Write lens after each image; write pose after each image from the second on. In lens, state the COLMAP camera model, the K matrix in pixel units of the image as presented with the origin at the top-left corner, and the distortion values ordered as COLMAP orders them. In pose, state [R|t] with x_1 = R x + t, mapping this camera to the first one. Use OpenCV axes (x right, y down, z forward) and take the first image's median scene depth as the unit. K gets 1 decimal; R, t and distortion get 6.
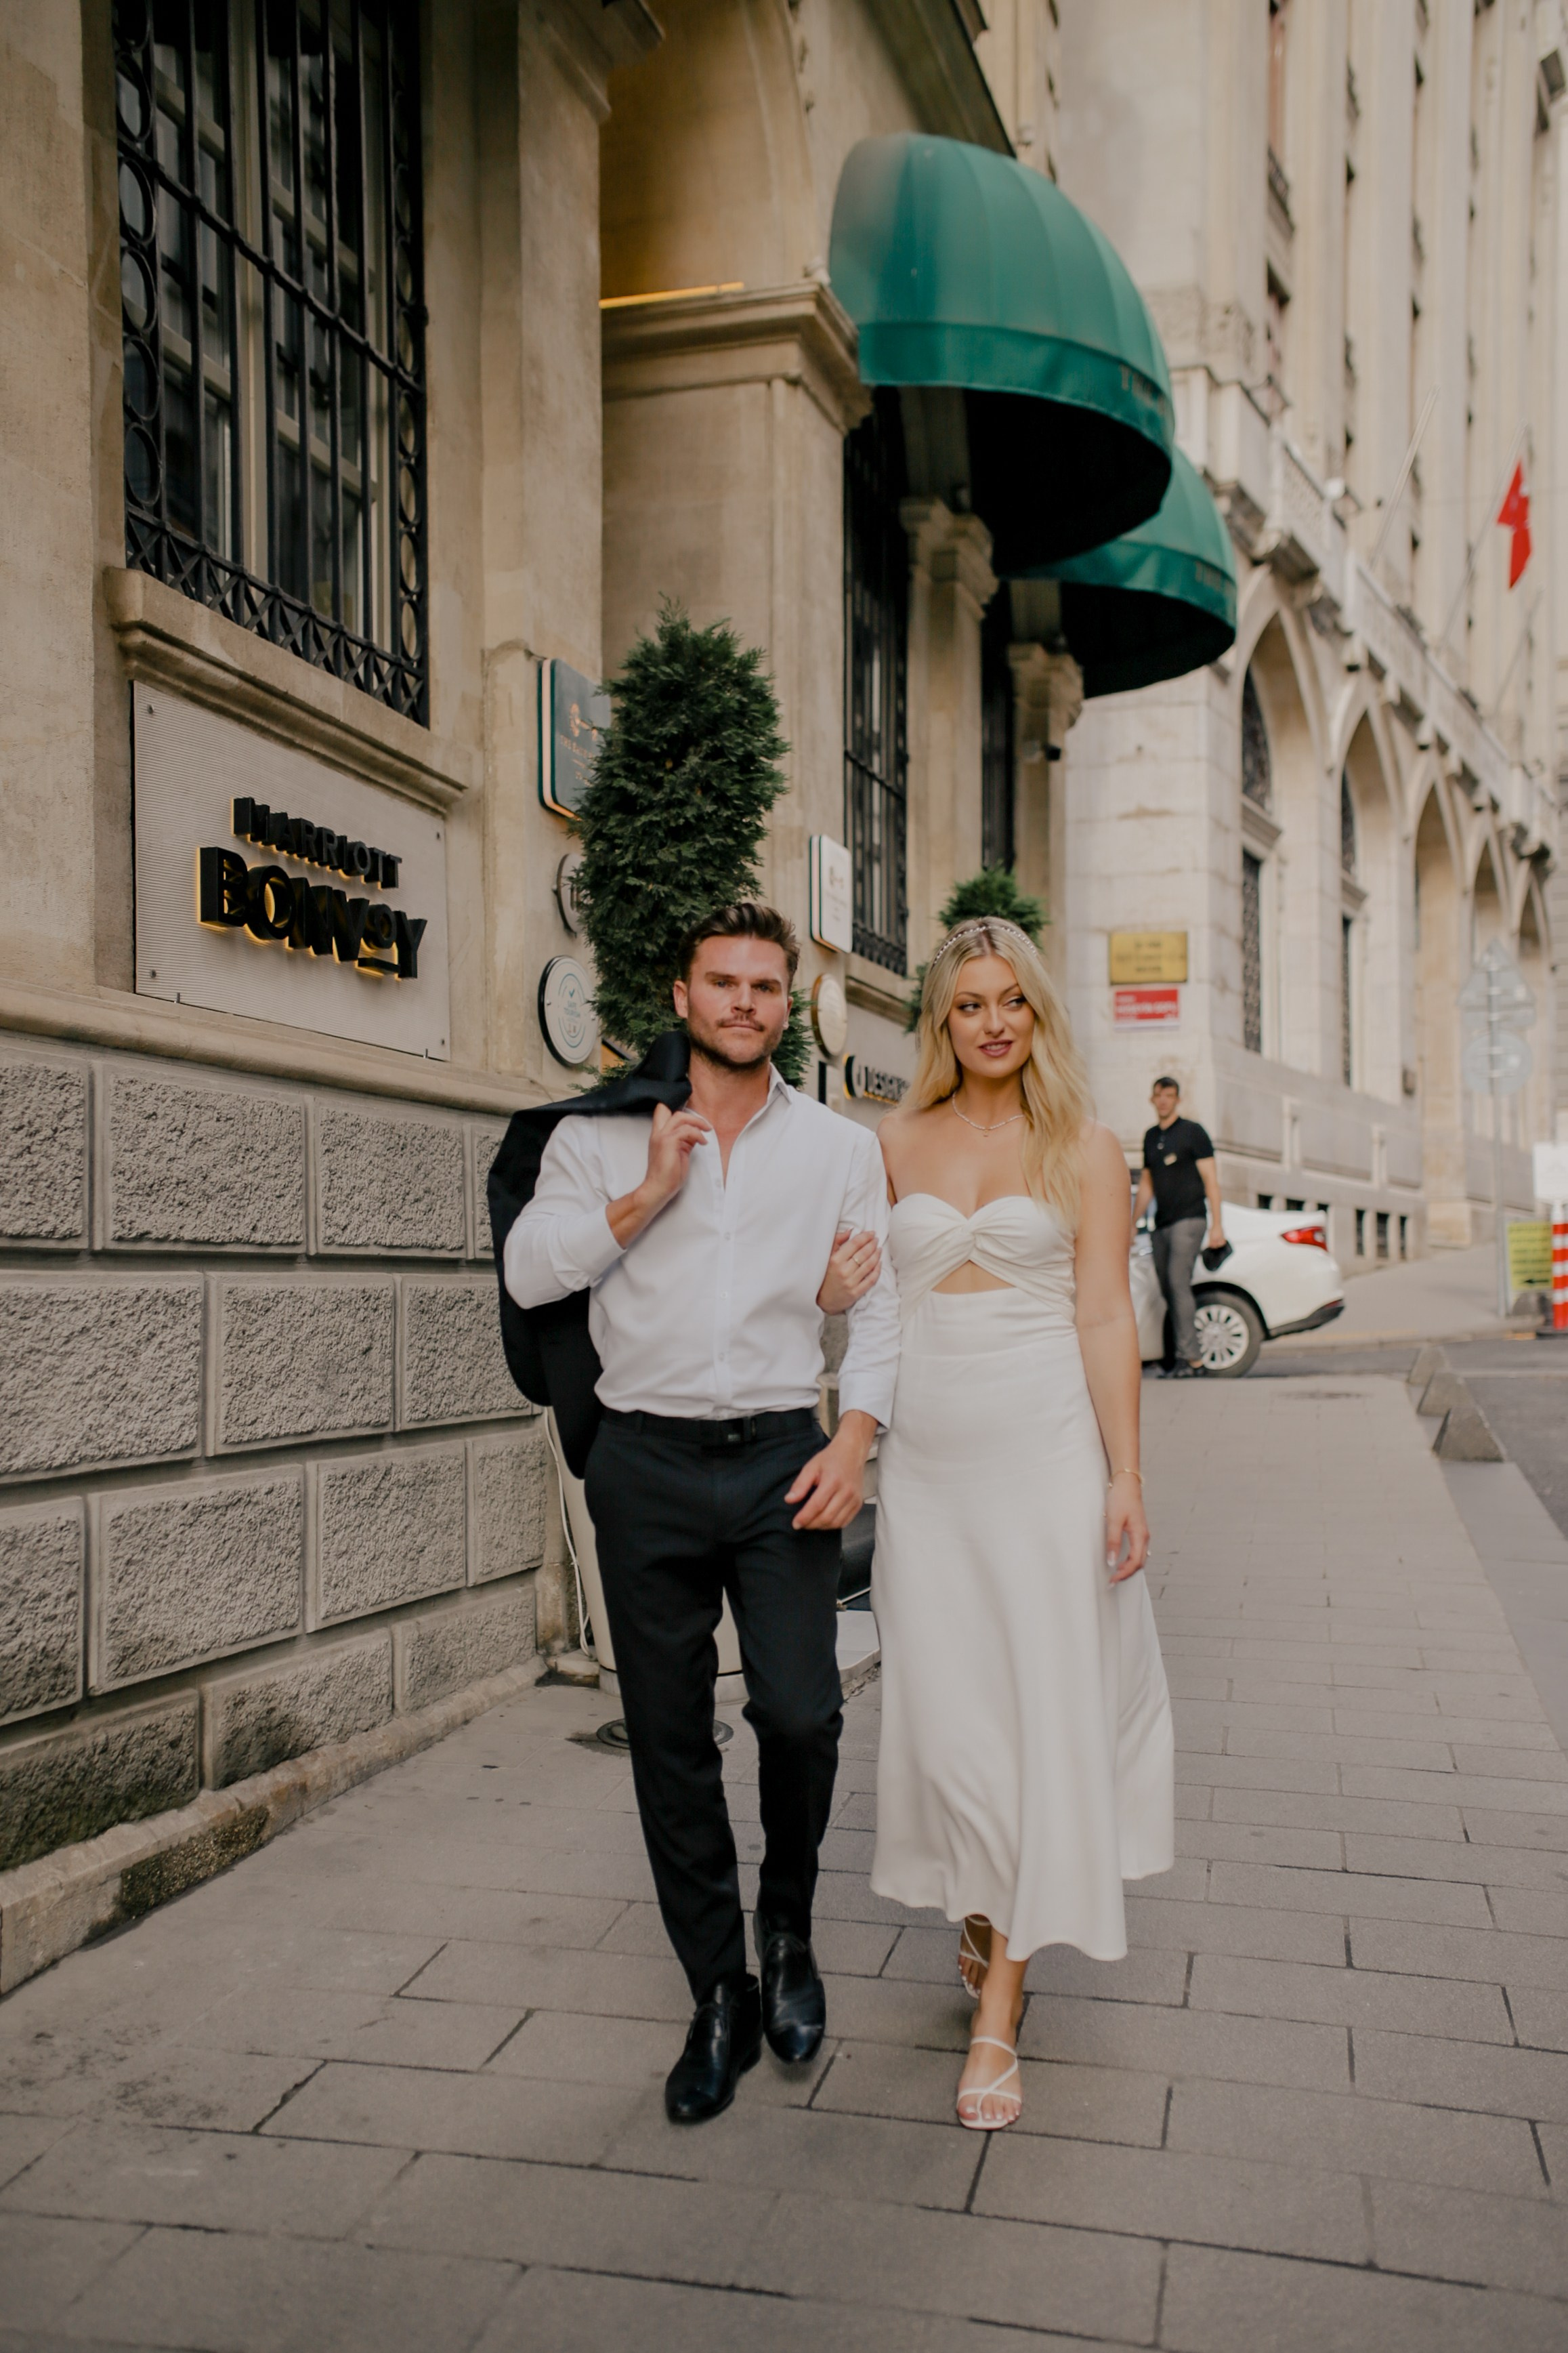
lens RADIAL K [[2302.8, 0, 785.2], [0, 2302.8, 1214.0], [0, 0, 1]] dist [0.072247, 0.071186]
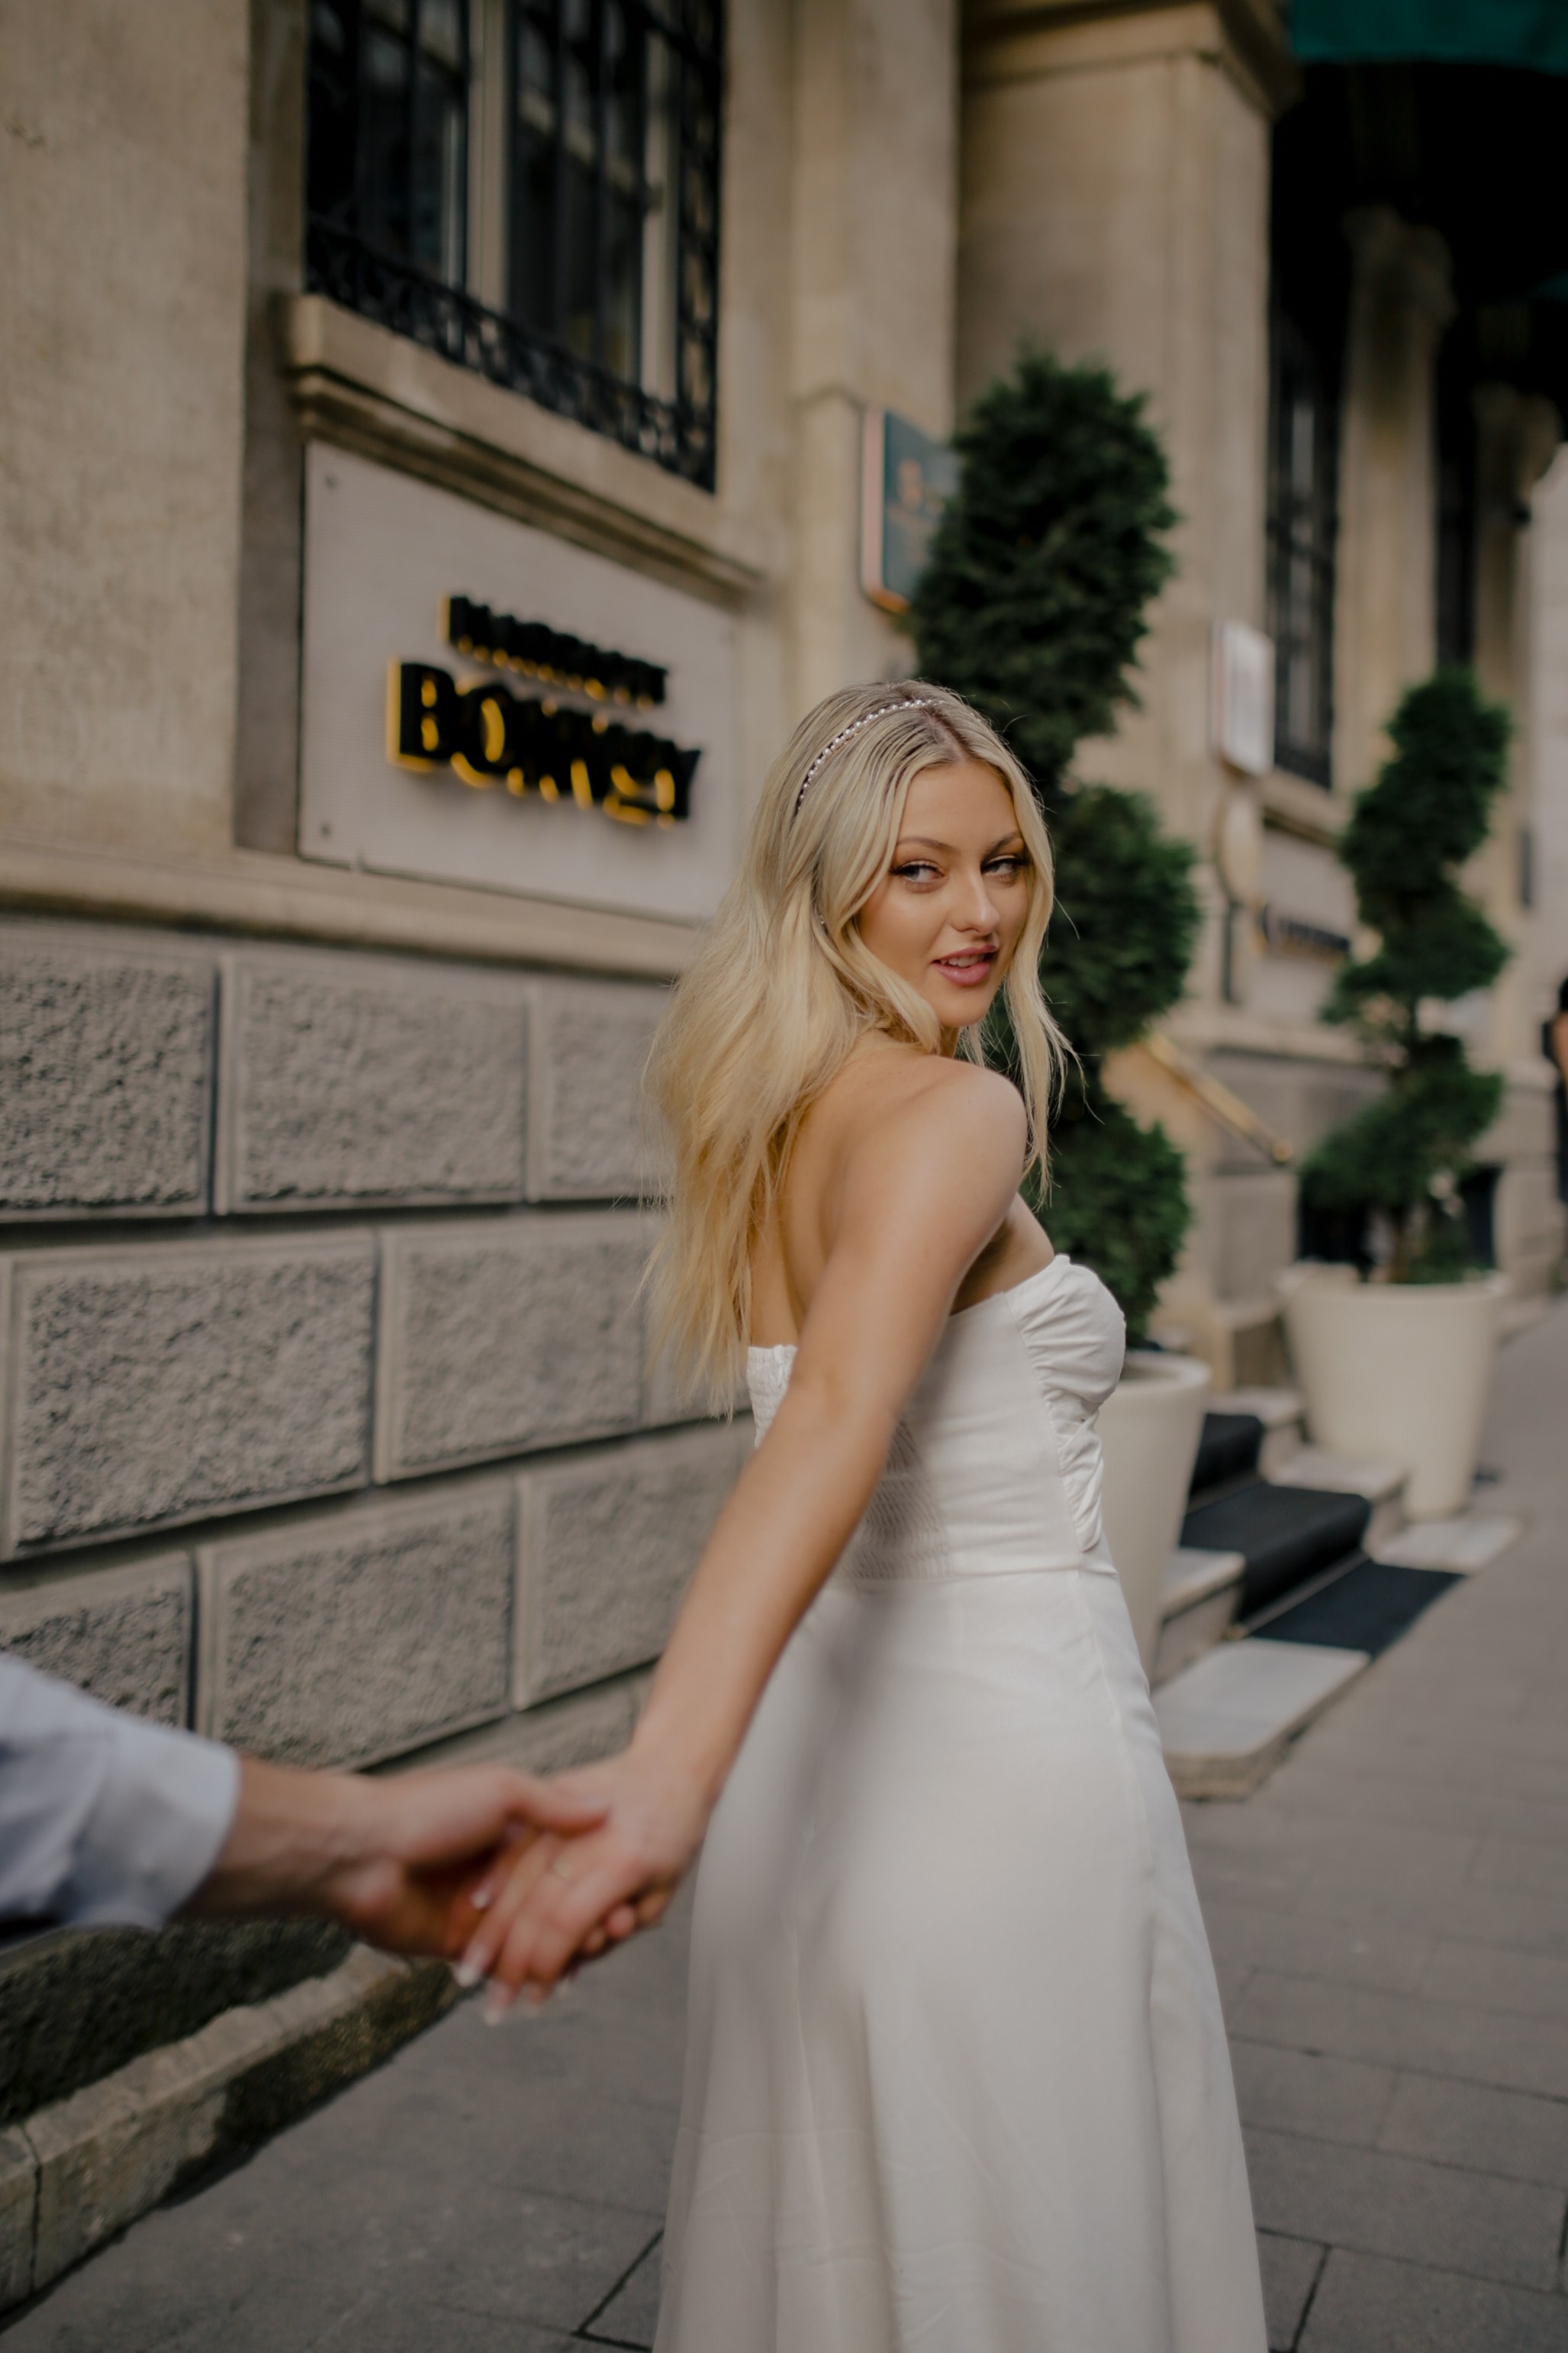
lens RADIAL K [[2592.4, 0, 858.4], [0, 2592.4, 998.9], [0, 0, 1]] dist [0.085568, 0.052901]
pose [[0.992000, 0.014803, -0.125368, 0.004577], [-0.016654, 0.999767, -0.013729, -0.032360], [0.125136, 0.015708, 0.992015, 0.149701]]
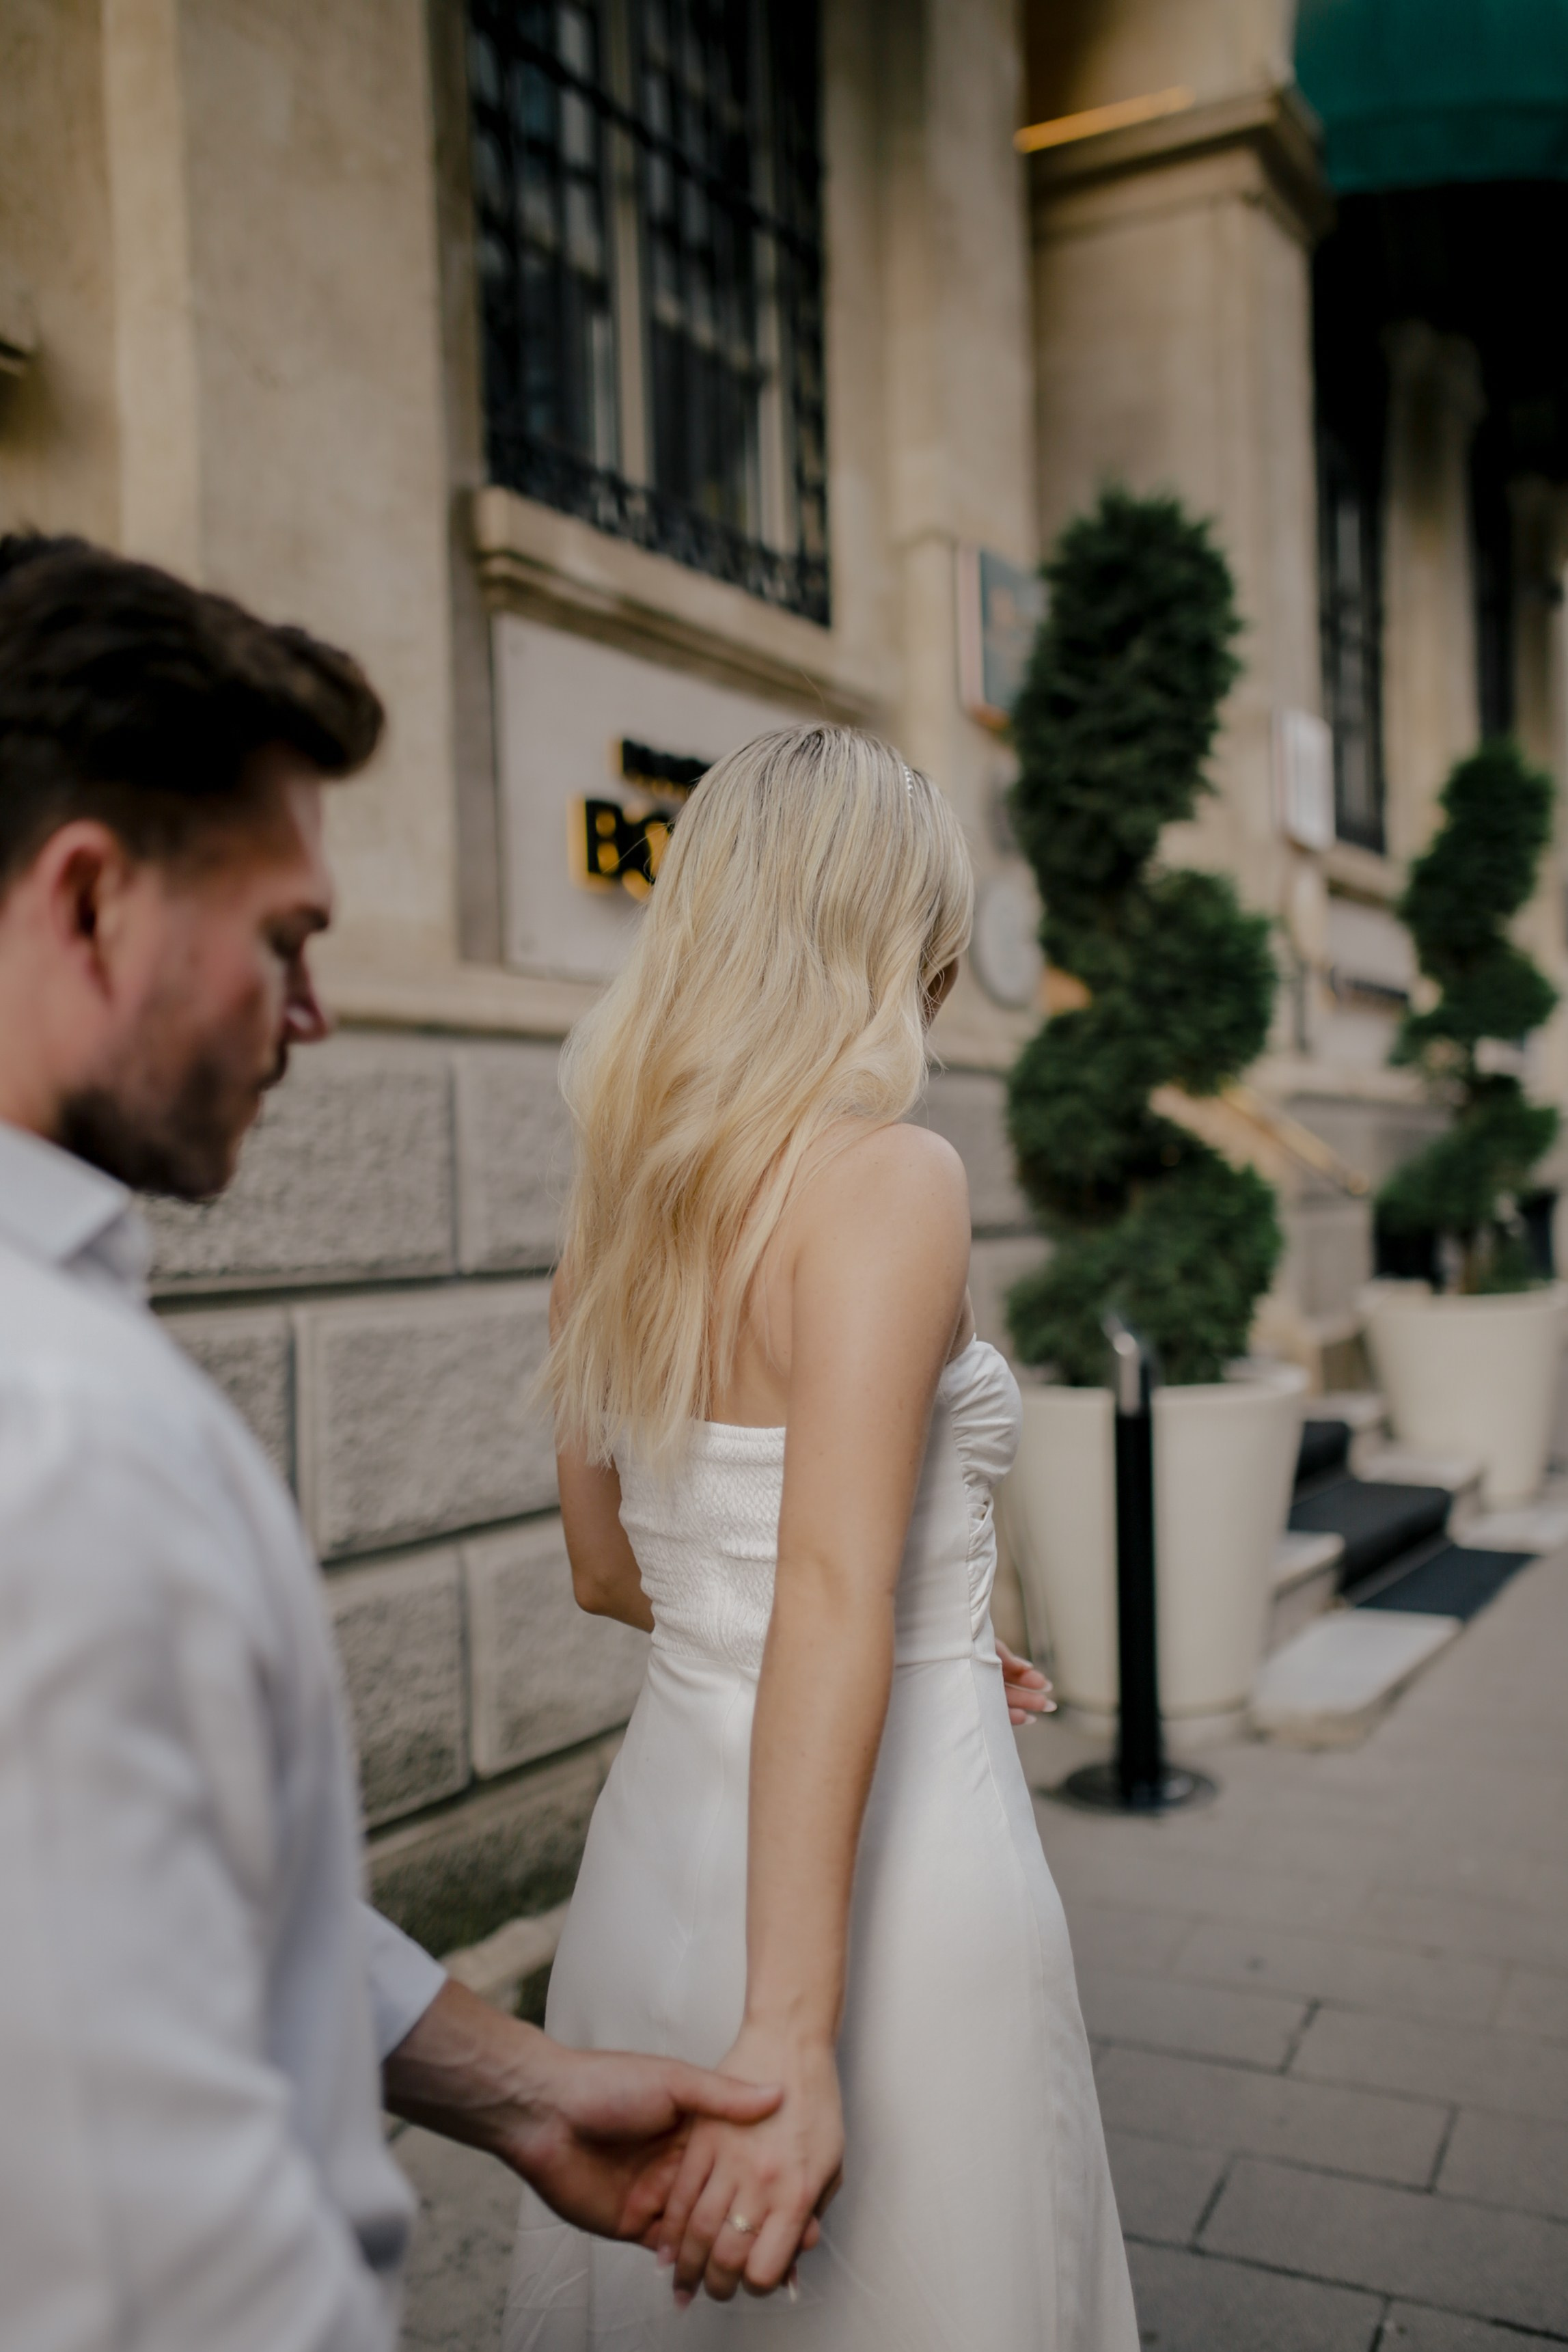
lens RADIAL K [[2344.1, 0, 774.4], [0, 2344.1, 1144.0], [0, 0, 1]] dist [0.050233, 0.176012]
pose [[0.979240, -0.028919, -0.200629, -0.001997], [0.032590, 0.999356, 0.015020, -0.030390], [0.200065, -0.021247, 0.979552, 0.112328]]
